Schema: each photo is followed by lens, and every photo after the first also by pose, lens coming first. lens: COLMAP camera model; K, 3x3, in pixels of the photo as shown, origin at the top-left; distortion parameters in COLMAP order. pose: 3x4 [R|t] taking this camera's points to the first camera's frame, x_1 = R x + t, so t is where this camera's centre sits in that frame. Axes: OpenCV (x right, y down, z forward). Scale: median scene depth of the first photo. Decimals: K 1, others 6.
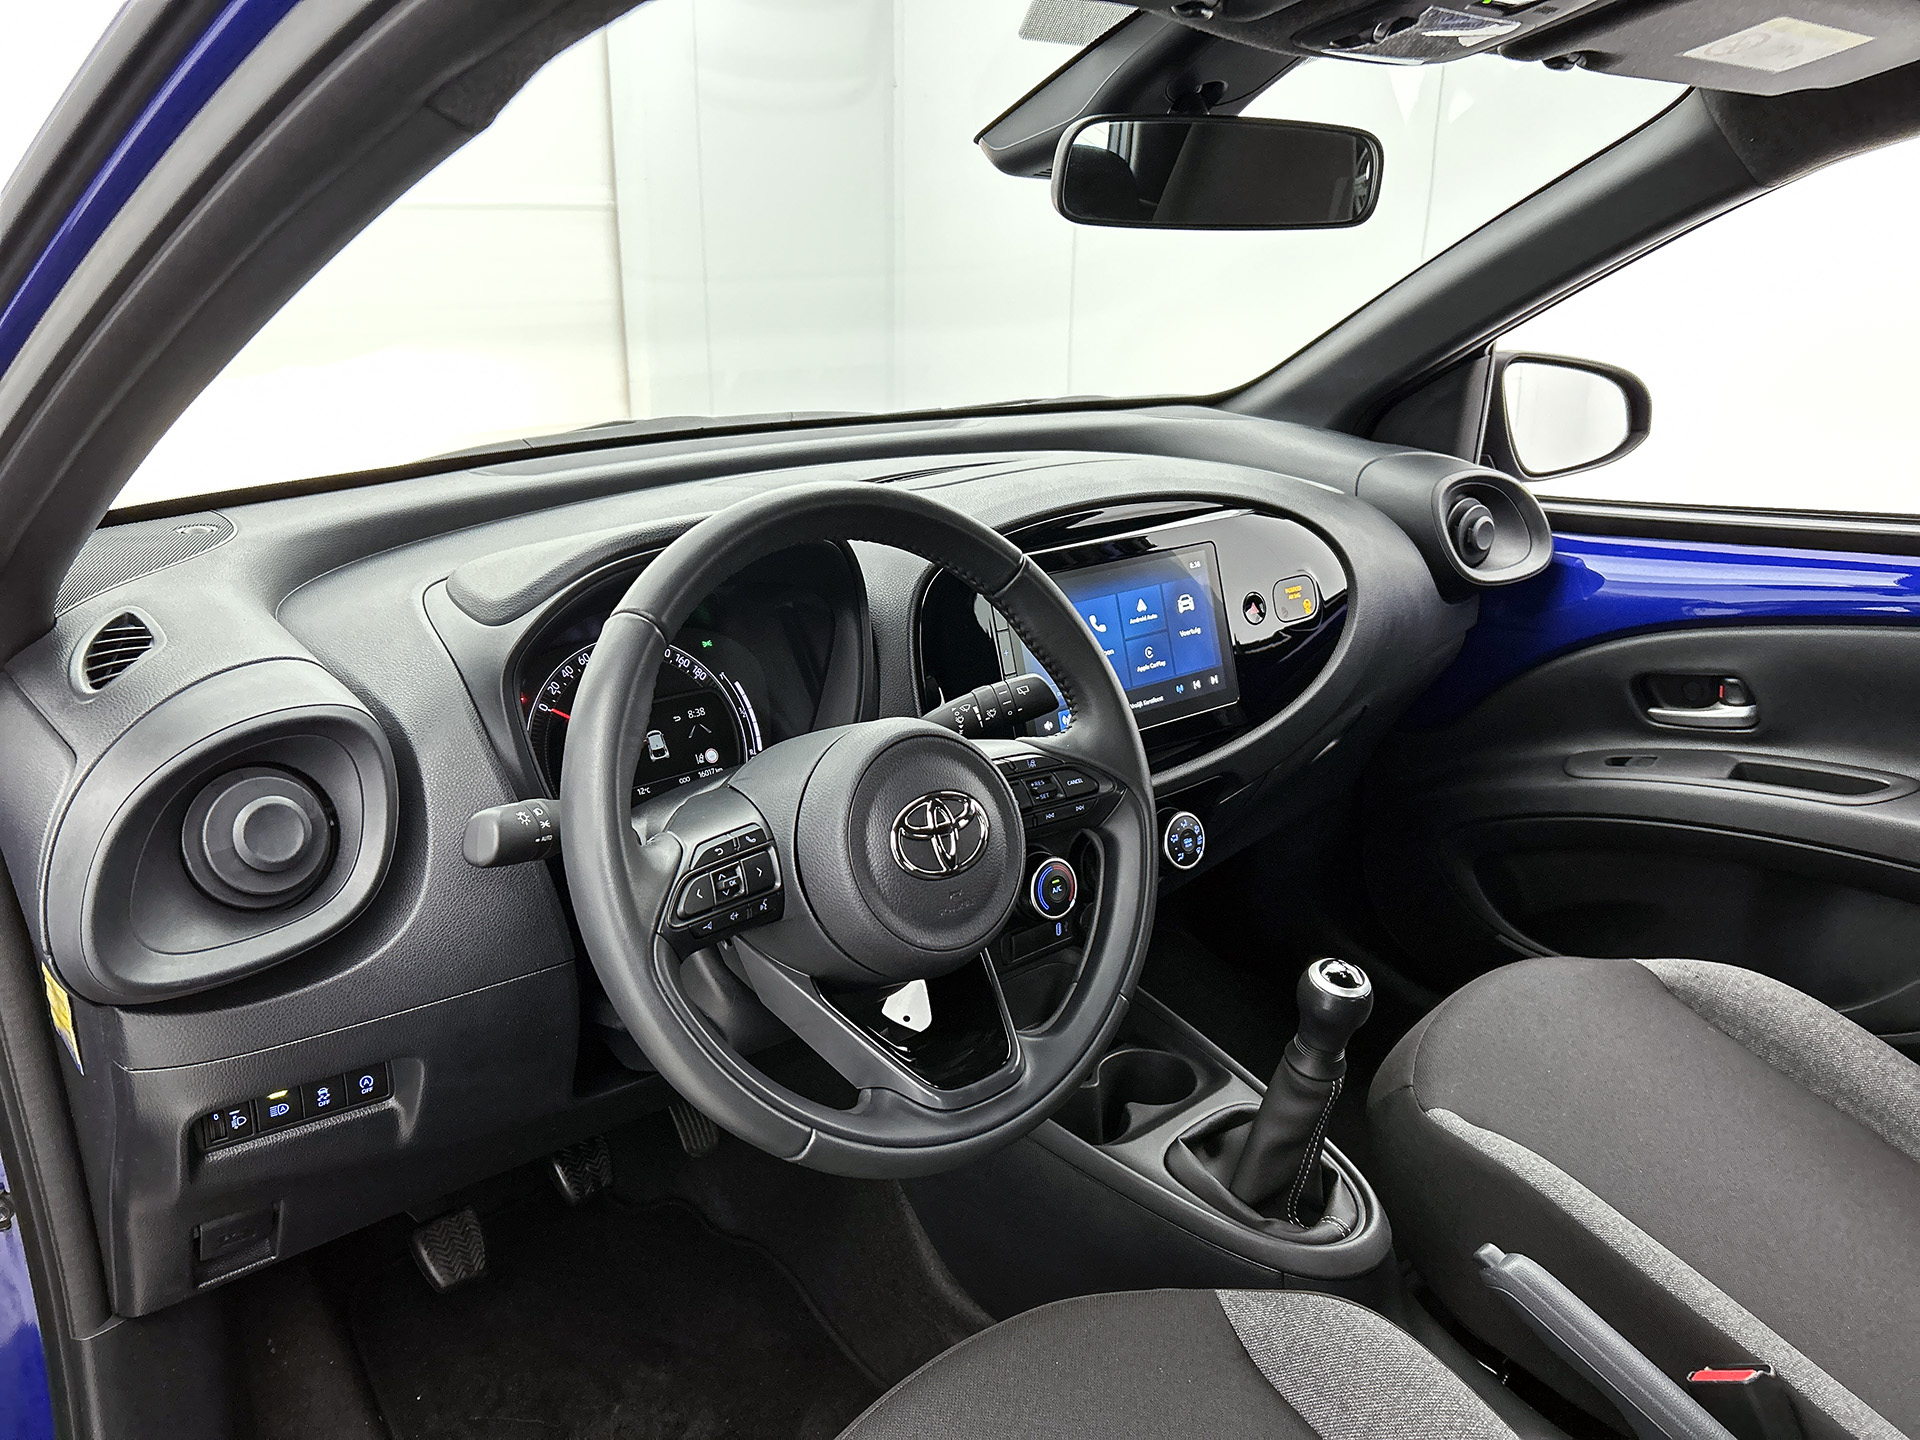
lens RADIAL K [[1439.6, 0, 948.3], [0, 1439.6, 716.6], [0, 0, 1]] dist [0.039064, -0.057850]
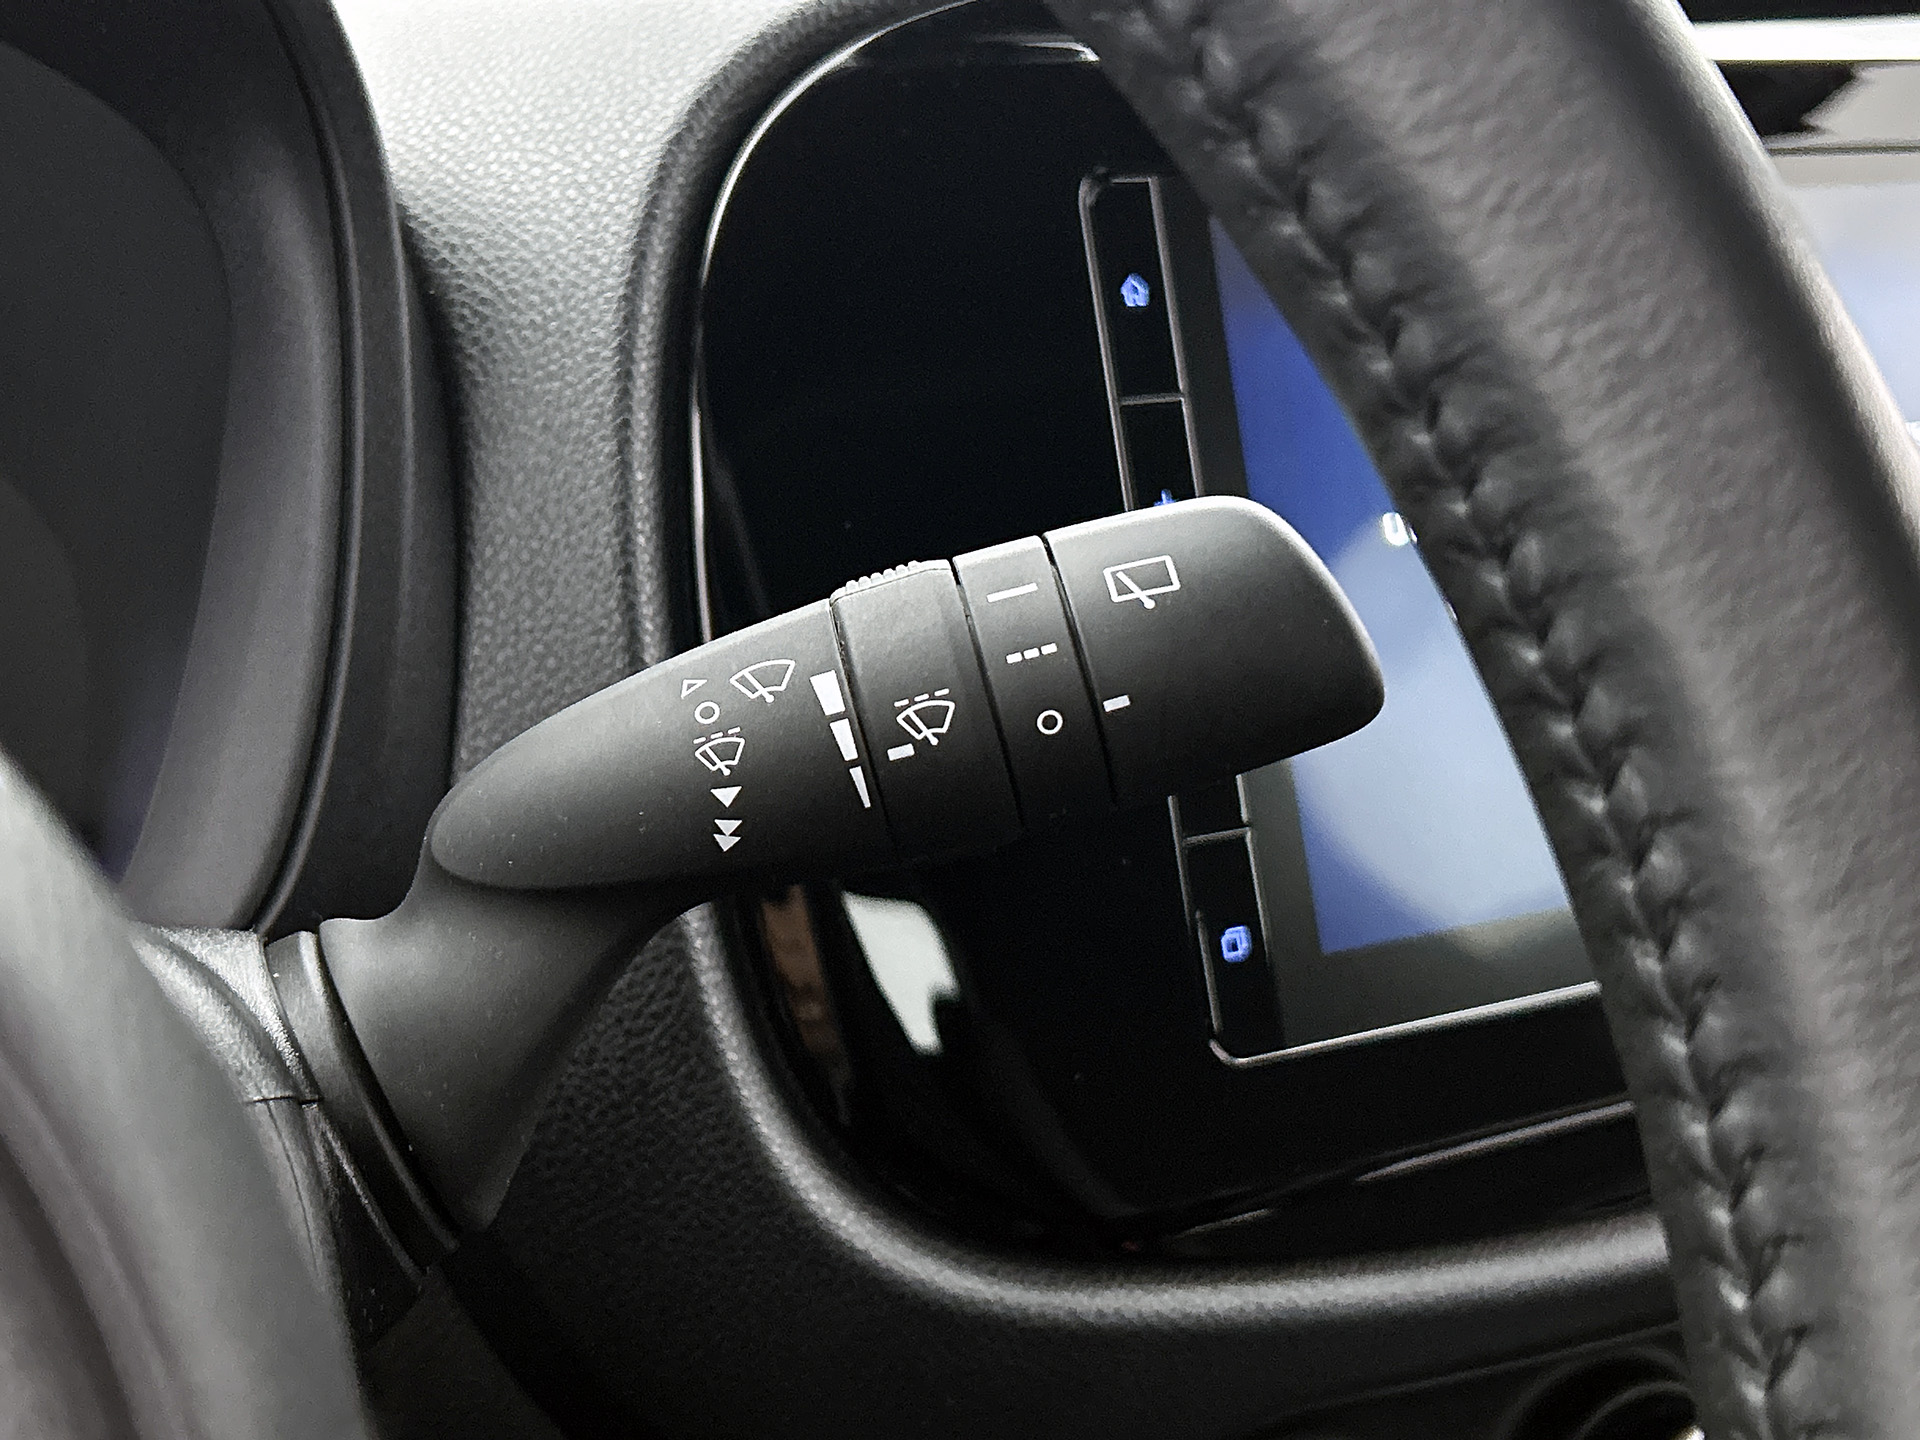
lens RADIAL K [[2409.2, 0, 966.5], [0, 2409.2, 729.5], [0, 0, 1]] dist [0.122806, 0.000000]
pose [[0.987276, 0.025433, -0.156969, 0.060507], [-0.041053, 0.994429, -0.097086, 0.019262], [0.153625, 0.102295, 0.982820, 0.601256]]
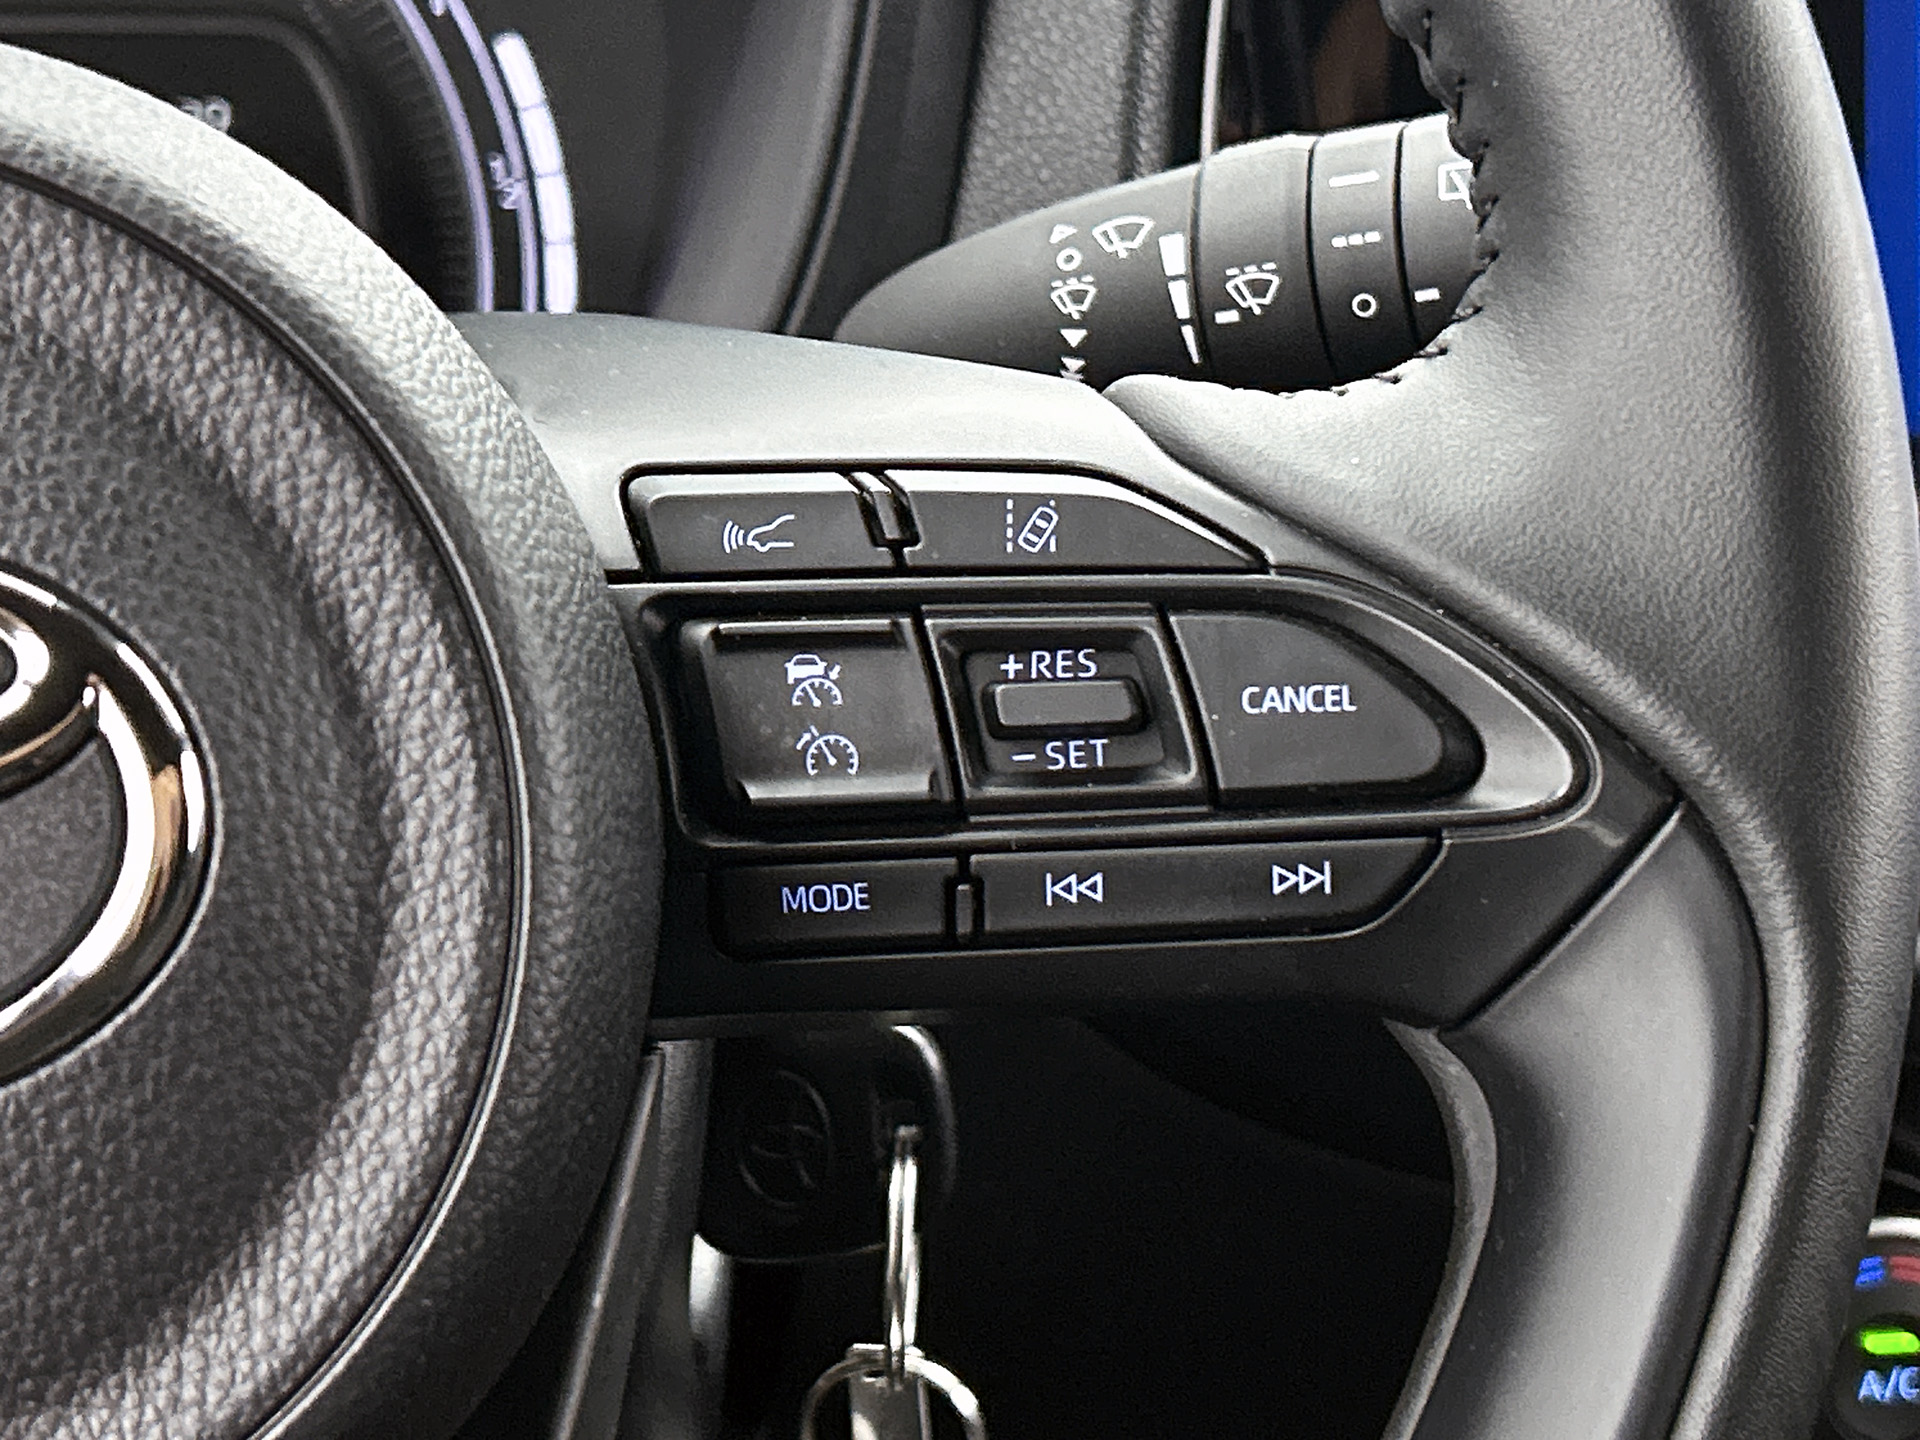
lens RADIAL K [[3780.0, 0, 943.6], [0, 3780.0, 728.1], [0, 0, 1]] dist [0.306674, 0.000000]
pose [[0.868966, 0.203472, -0.451106, 0.170781], [-0.182196, 0.979075, 0.090649, 0.011623], [0.460111, 0.003418, 0.887855, 0.470895]]
